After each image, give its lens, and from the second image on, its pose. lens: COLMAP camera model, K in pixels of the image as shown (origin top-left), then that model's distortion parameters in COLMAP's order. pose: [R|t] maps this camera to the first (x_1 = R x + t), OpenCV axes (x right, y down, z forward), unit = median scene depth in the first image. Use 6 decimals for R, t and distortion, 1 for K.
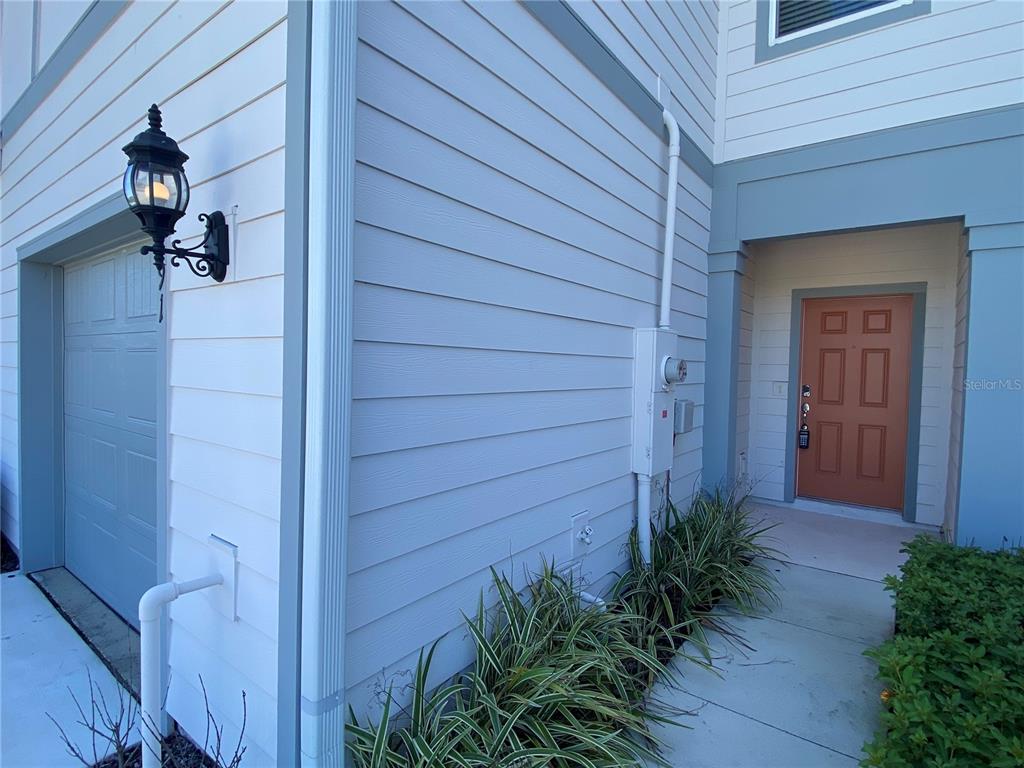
lens RADIAL K [[520.7, 0, 512.0], [0, 520.7, 384.0], [0, 0, 1]] dist [-0.001018, -0.000132]
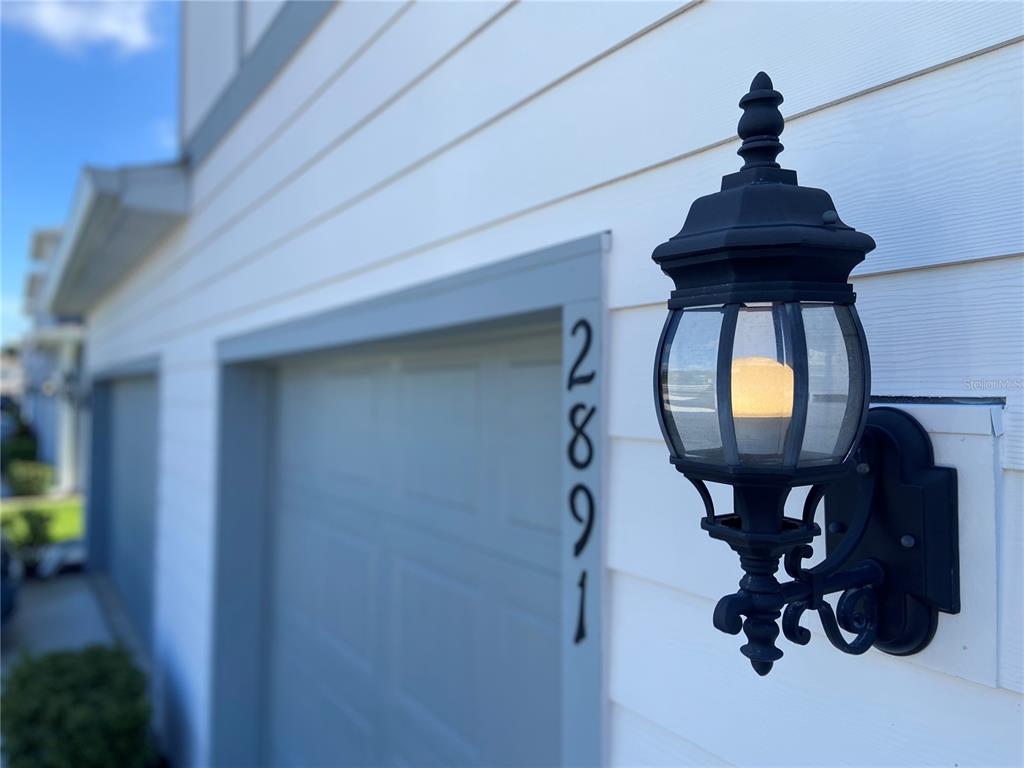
lens RADIAL K [[777.8, 0, 512.0], [0, 777.8, 384.0], [0, 0, 1]] dist [0.001329, 0.000022]
pose [[0.936946, -0.029553, -0.348223, -0.639069], [0.016089, 0.999009, -0.041494, -0.346616], [0.349104, 0.033275, 0.936493, 0.557718]]
